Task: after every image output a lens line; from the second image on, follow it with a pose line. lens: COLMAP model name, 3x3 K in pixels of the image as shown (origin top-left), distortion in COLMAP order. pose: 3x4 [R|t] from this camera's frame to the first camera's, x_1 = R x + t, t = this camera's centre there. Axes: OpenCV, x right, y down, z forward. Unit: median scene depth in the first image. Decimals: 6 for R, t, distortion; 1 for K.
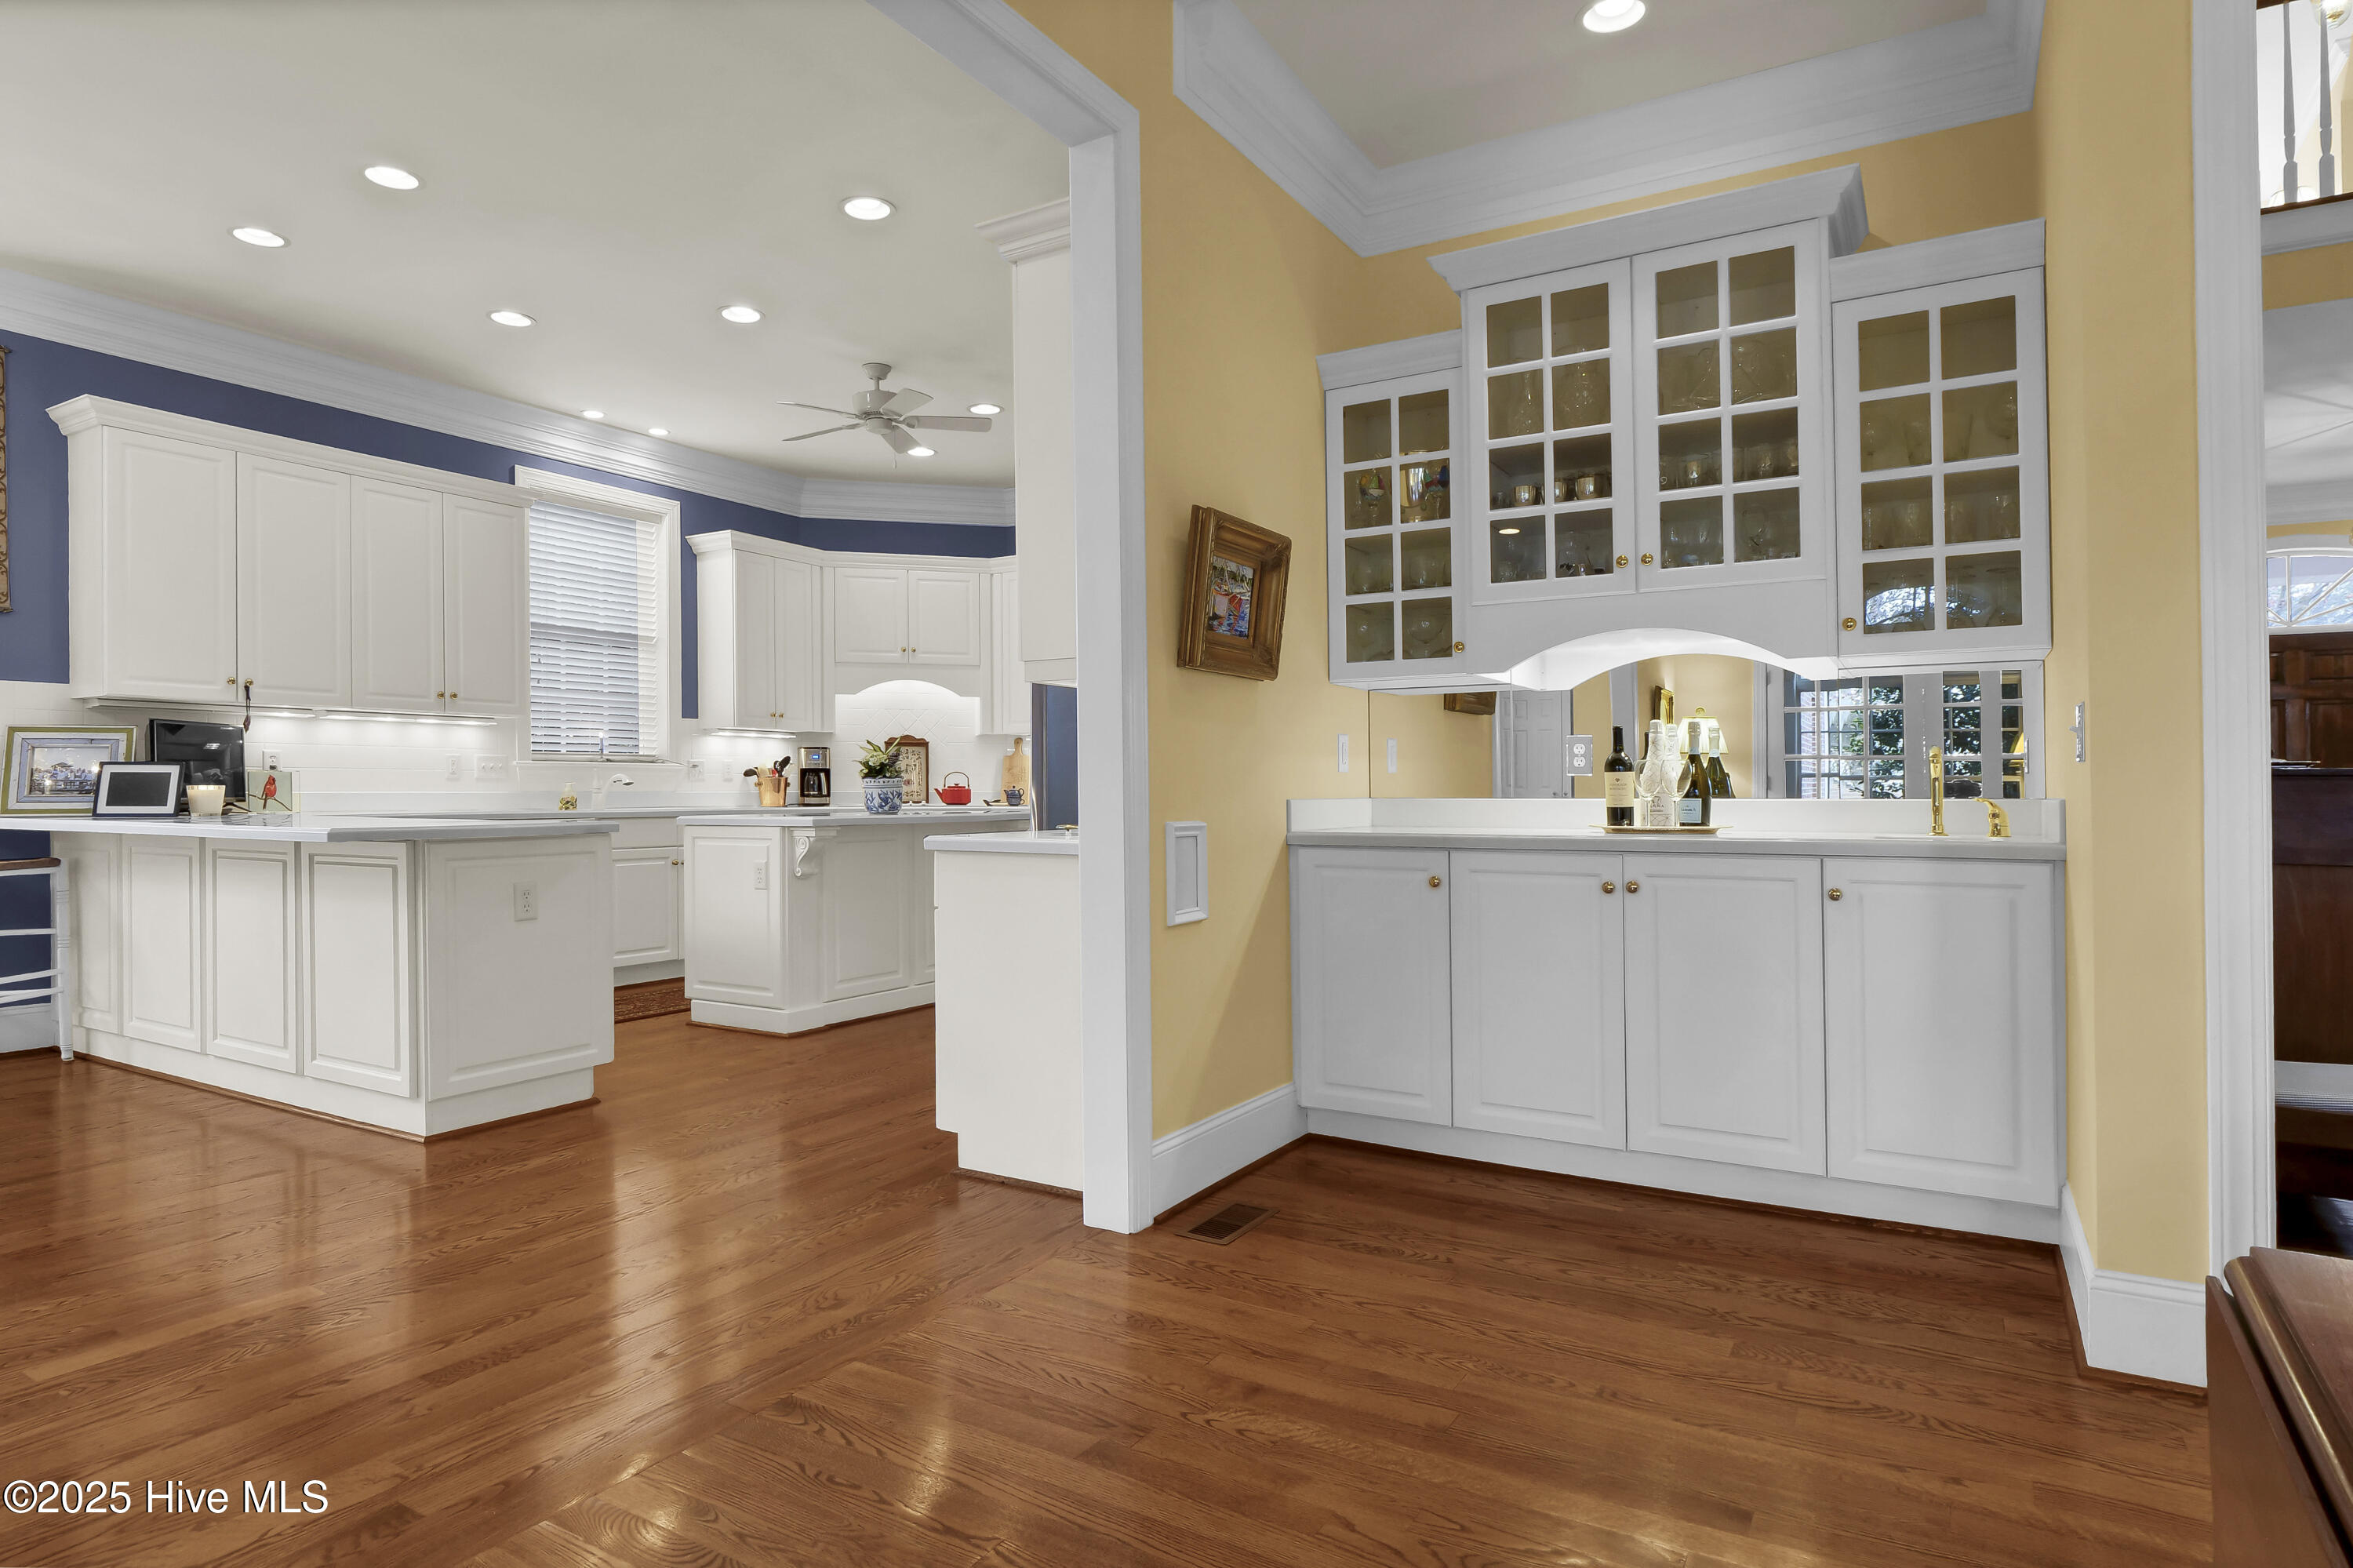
lens RADIAL K [[1294.5, 0, 1171.0], [0, 1294.5, 784.7], [0, 0, 1]] dist [-0.001611, -0.001964]
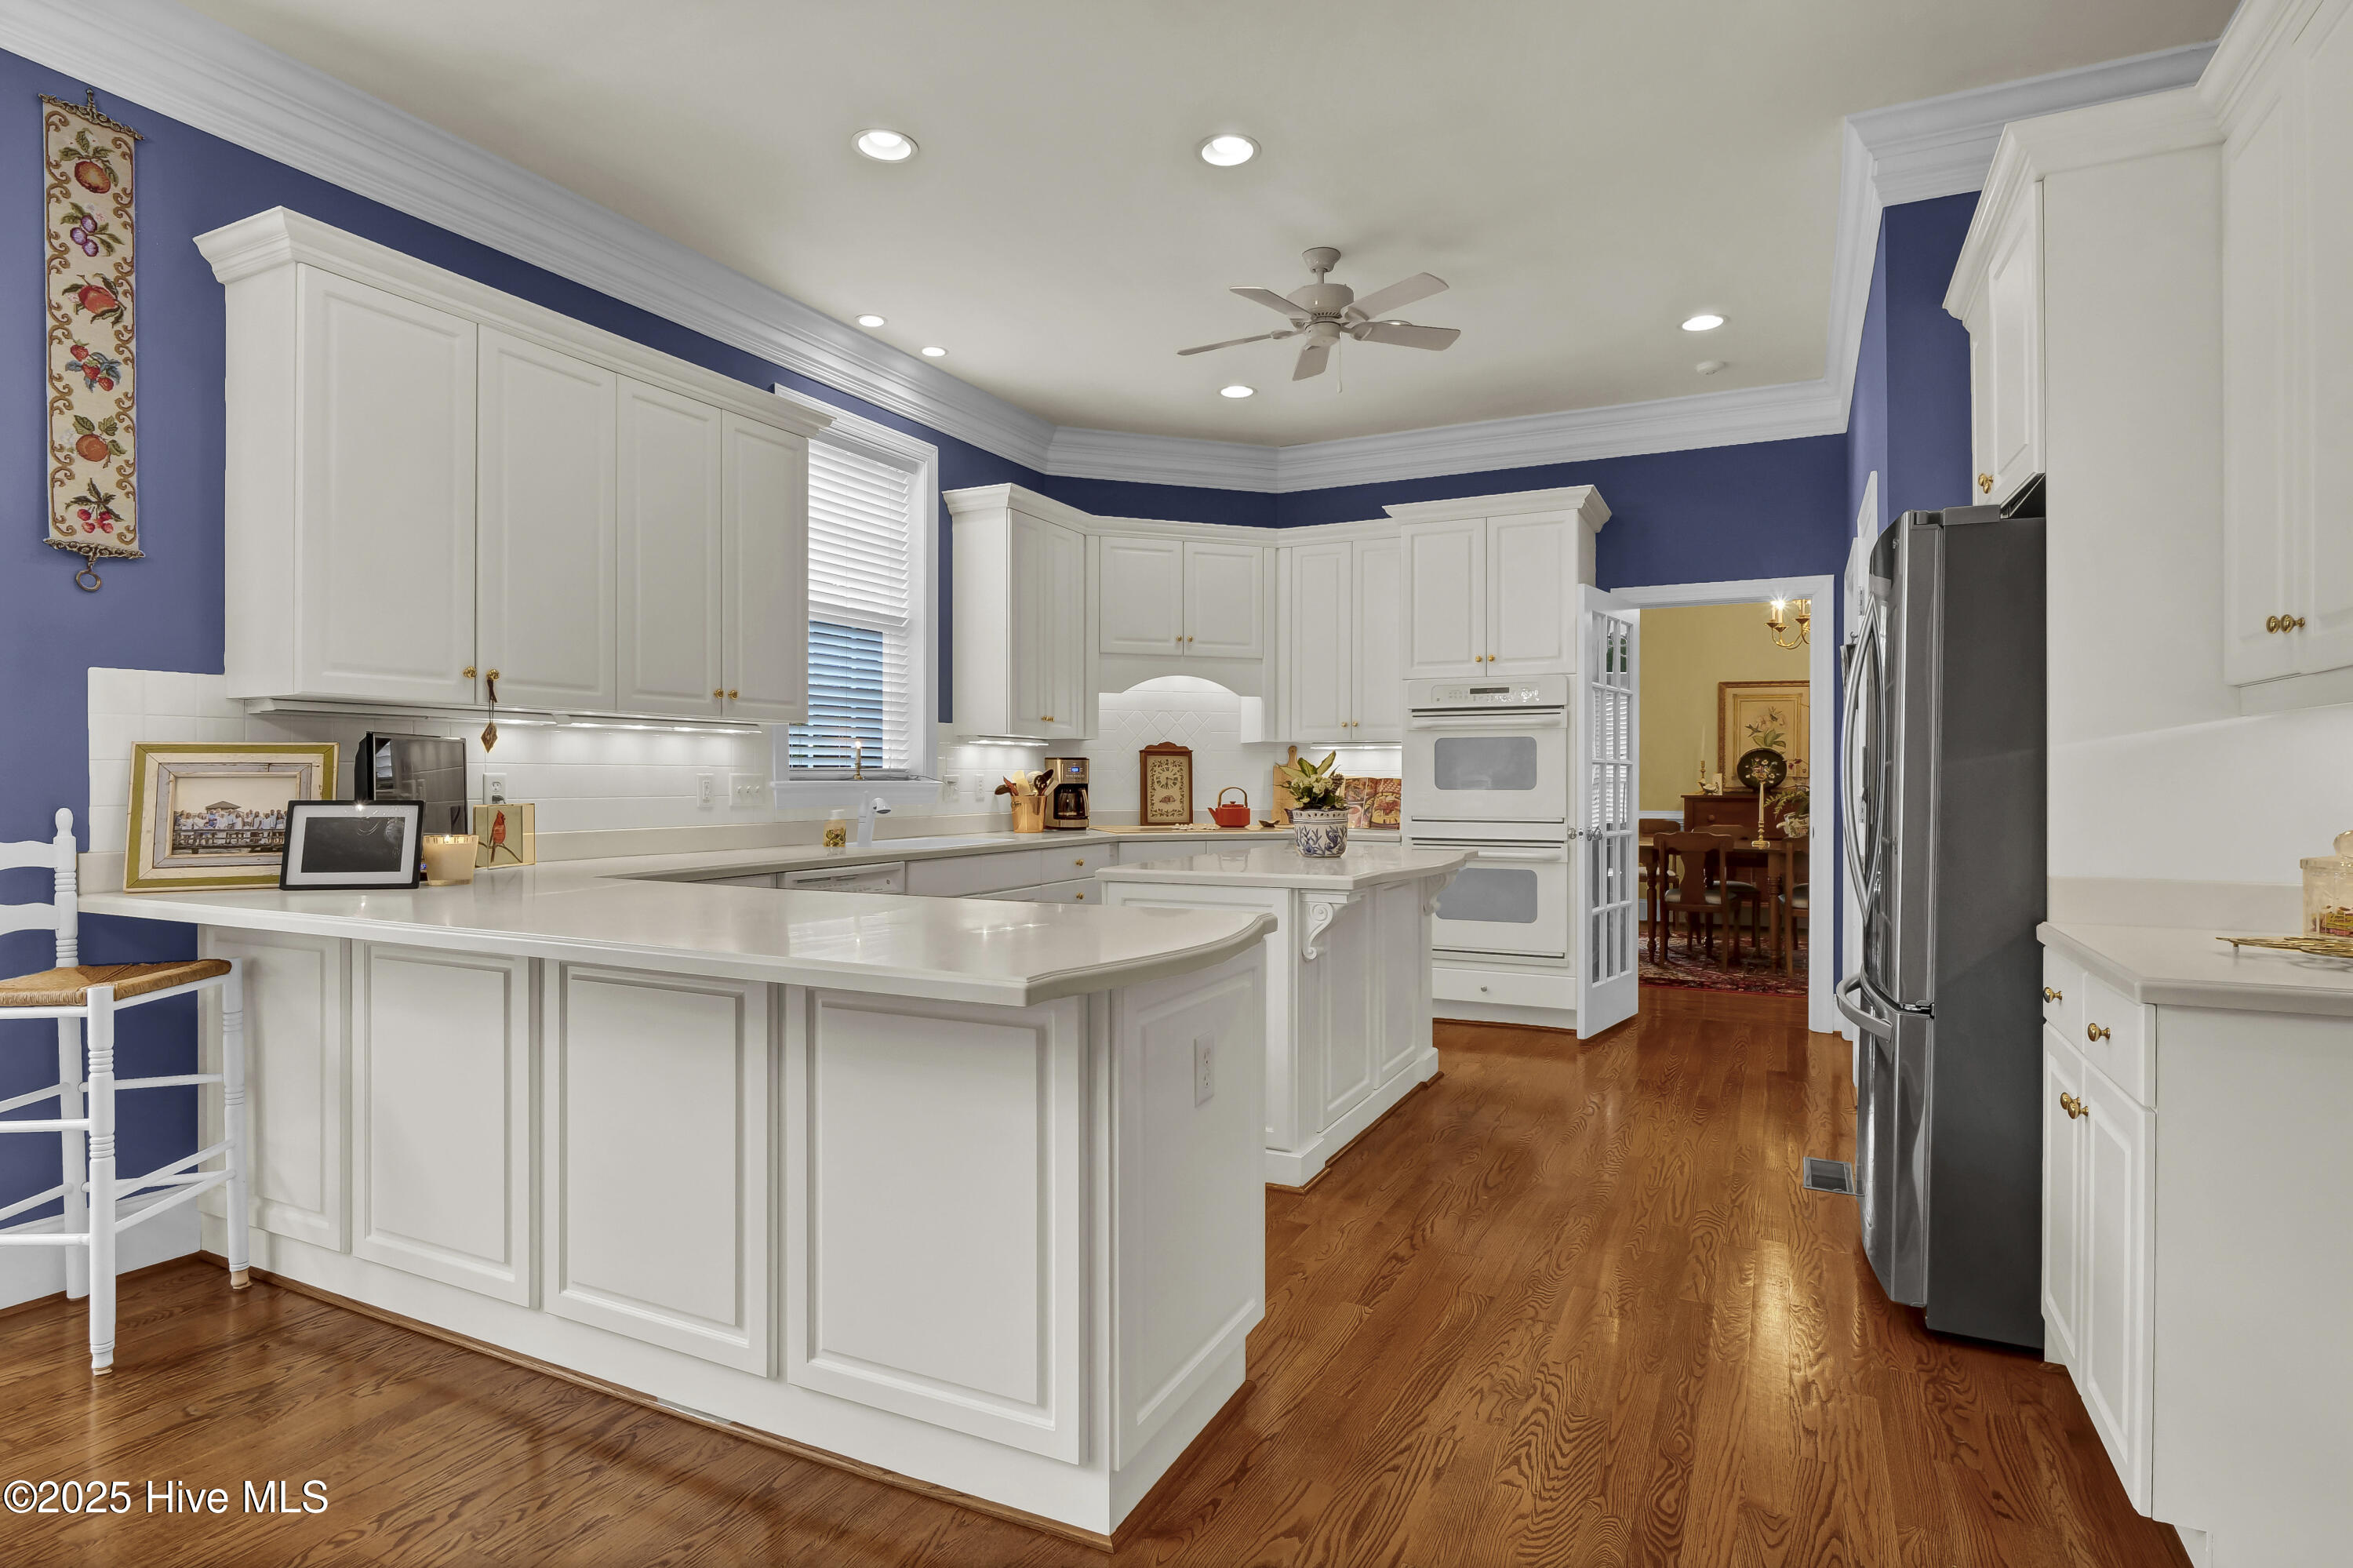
lens RADIAL K [[1224.8, 0, 1177.4], [0, 1224.8, 774.3], [0, 0, 1]] dist [-0.013500, -0.000629]
pose [[0.996688, 0.001651, 0.081308, -0.319997], [-0.001695, 0.999998, 0.000467, -0.022477], [-0.081308, -0.000603, 0.996689, 0.271010]]
